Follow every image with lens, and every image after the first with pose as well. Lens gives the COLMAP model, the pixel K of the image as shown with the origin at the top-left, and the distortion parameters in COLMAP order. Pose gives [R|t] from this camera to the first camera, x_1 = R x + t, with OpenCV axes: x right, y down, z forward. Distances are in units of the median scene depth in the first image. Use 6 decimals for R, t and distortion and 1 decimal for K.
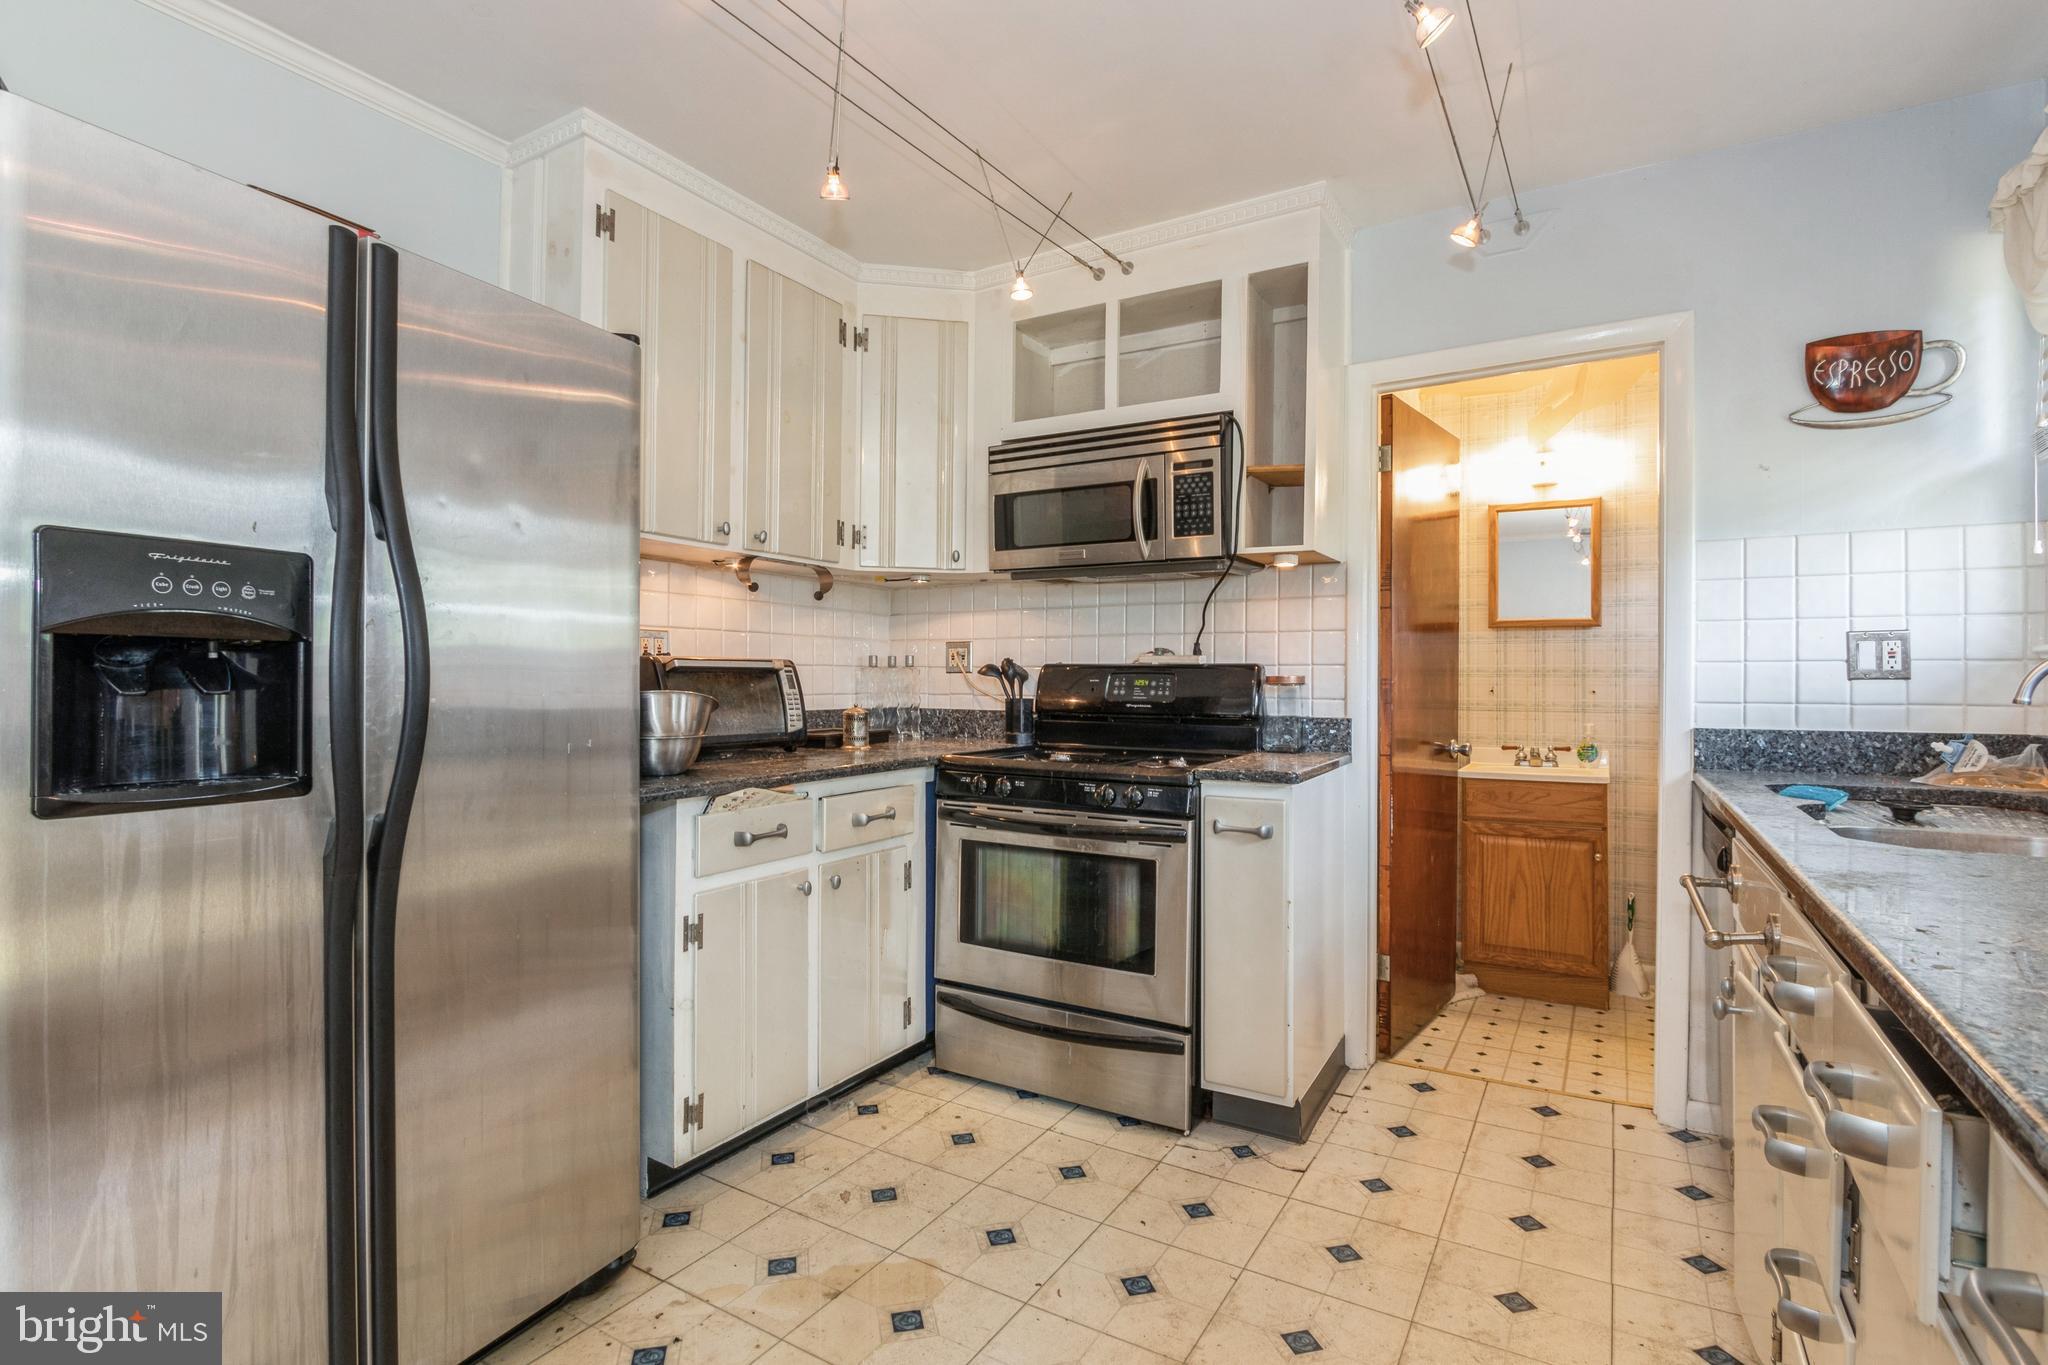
lens RADIAL K [[987.0, 0, 1030.9], [0, 987.0, 681.8], [0, 0, 1]] dist [-0.001038, -0.000041]
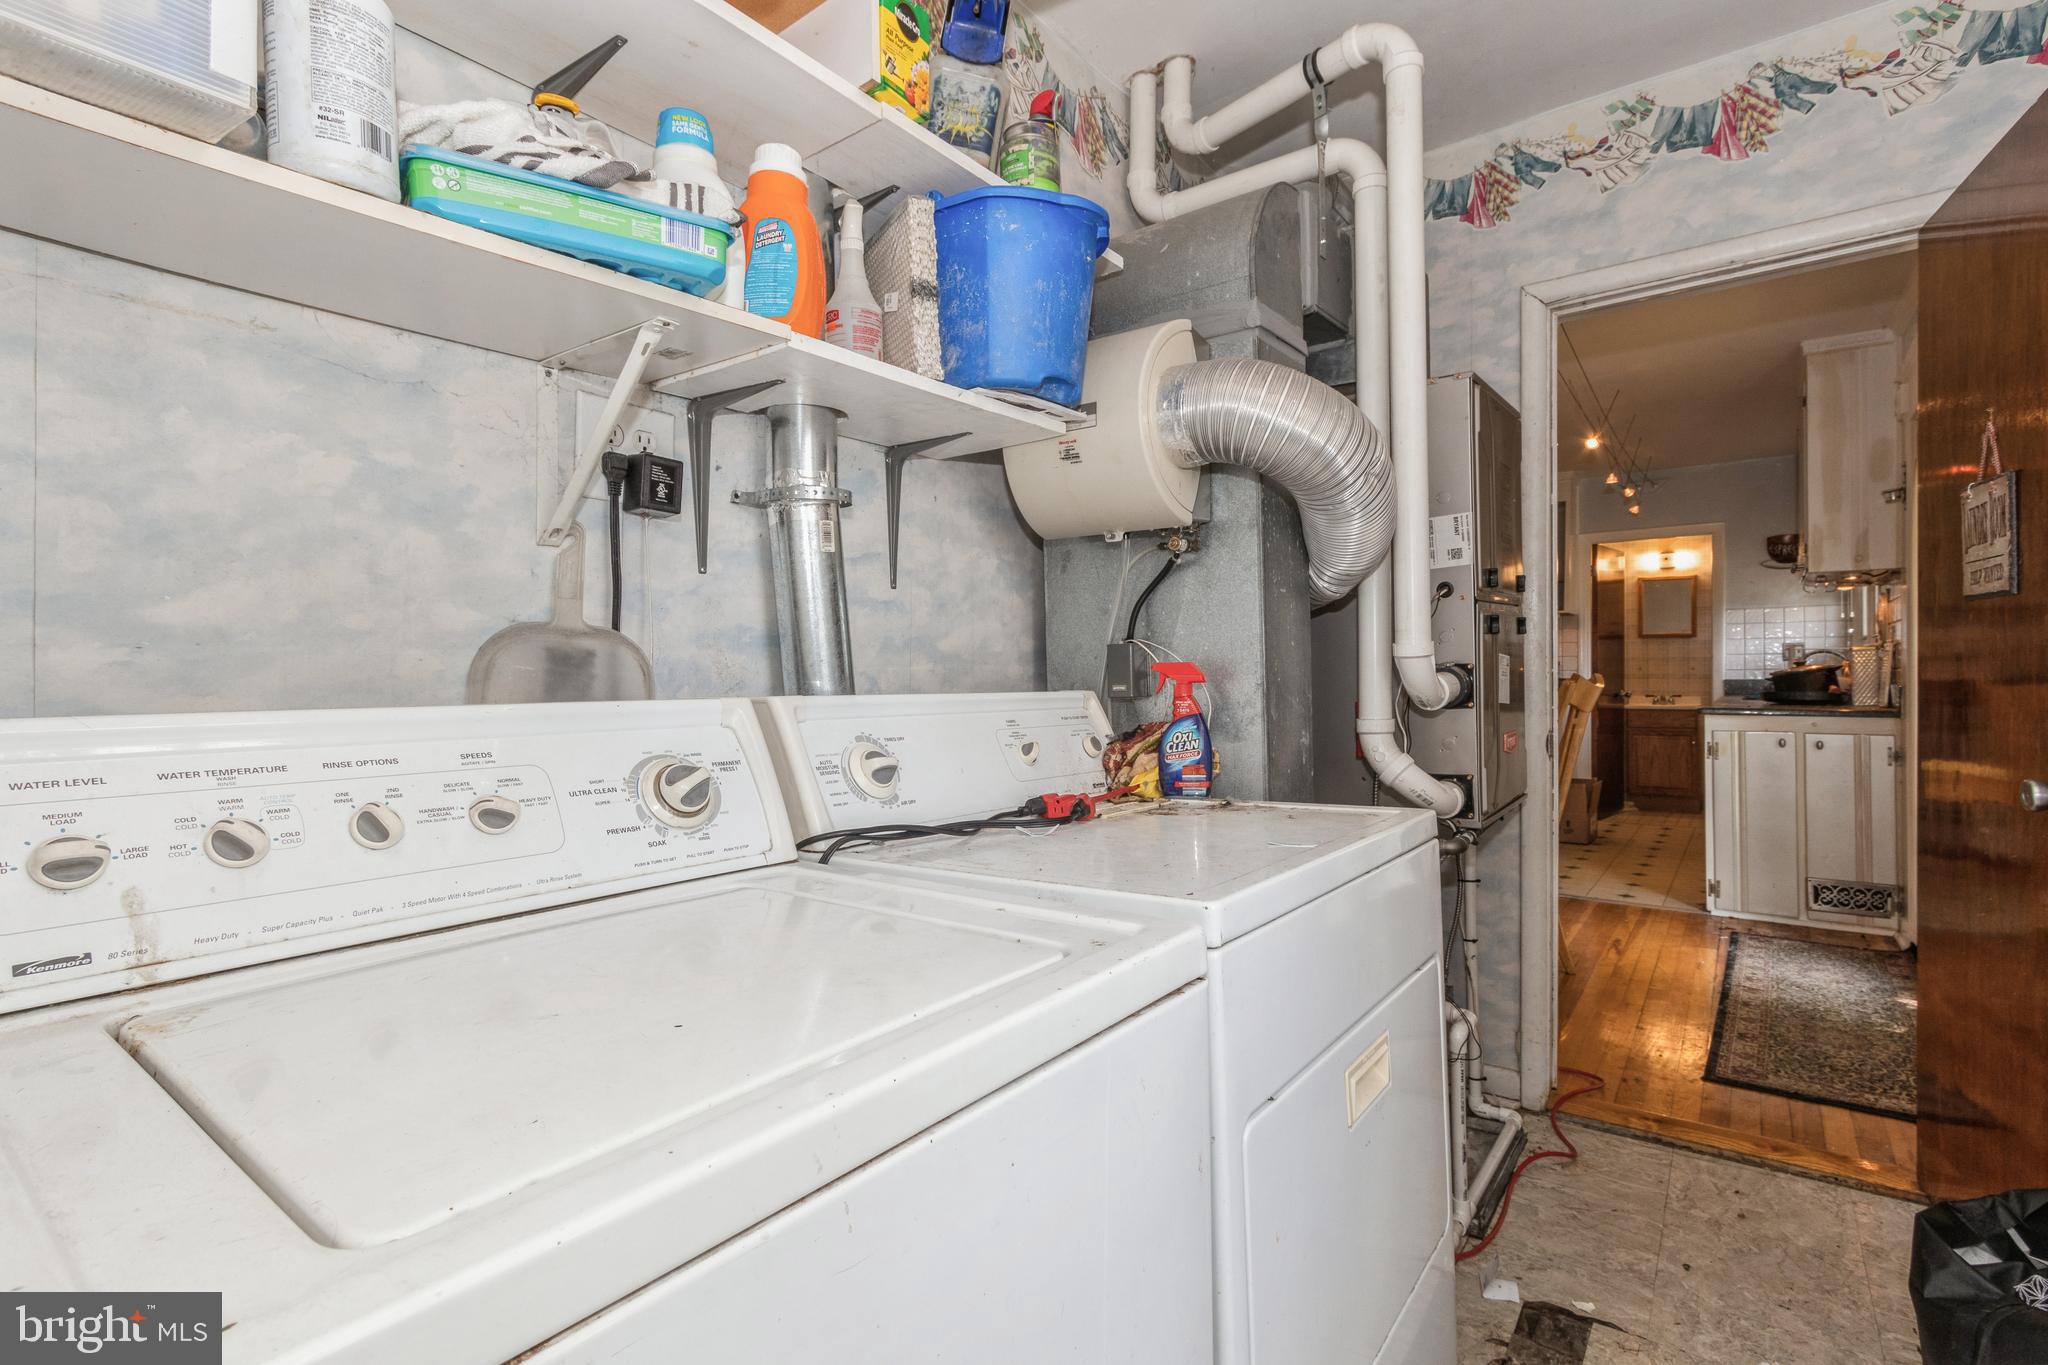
lens RADIAL K [[987.0, 0, 1015.2], [0, 987.0, 678.5], [0, 0, 1]] dist [-0.001038, -0.000041]
pose [[0.993719, -0.005941, -0.111748, -0.623558], [0.006626, 0.999961, 0.005767, 0.010530], [0.111710, -0.006471, 0.993720, -1.238962]]
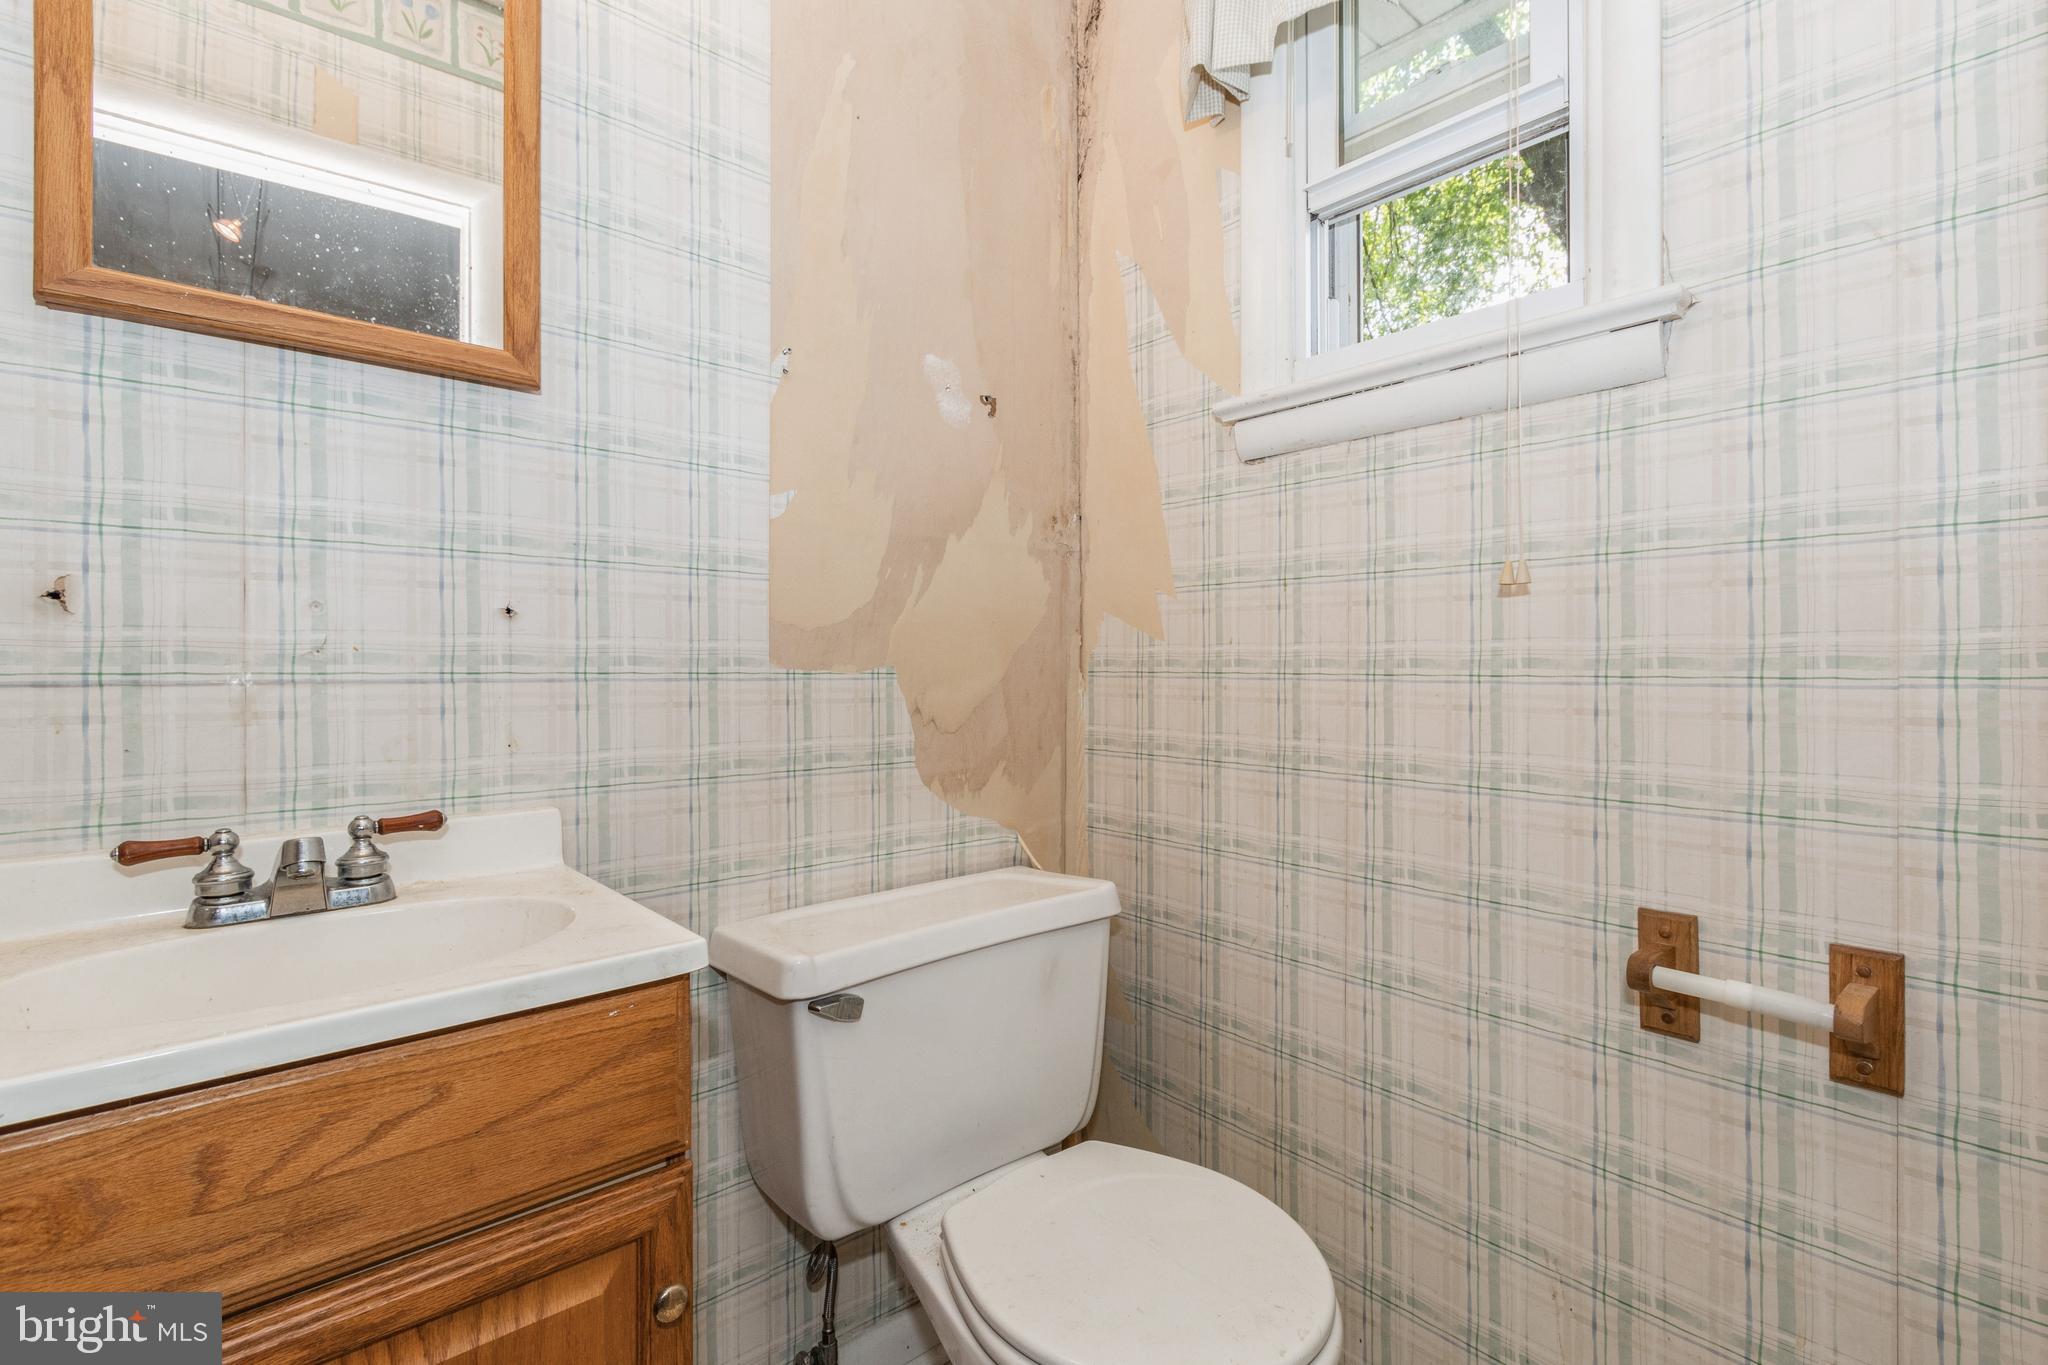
lens RADIAL K [[934.2, 0, 1026.3], [0, 934.2, 665.5], [0, 0, 1]] dist [0.000275, -0.000002]
pose [[0.309516, 0.000302, 0.950894, 0.368182], [0.003348, 0.999993, -0.001407, 0.027936], [-0.950888, 0.003619, 0.309513, 0.797889]]
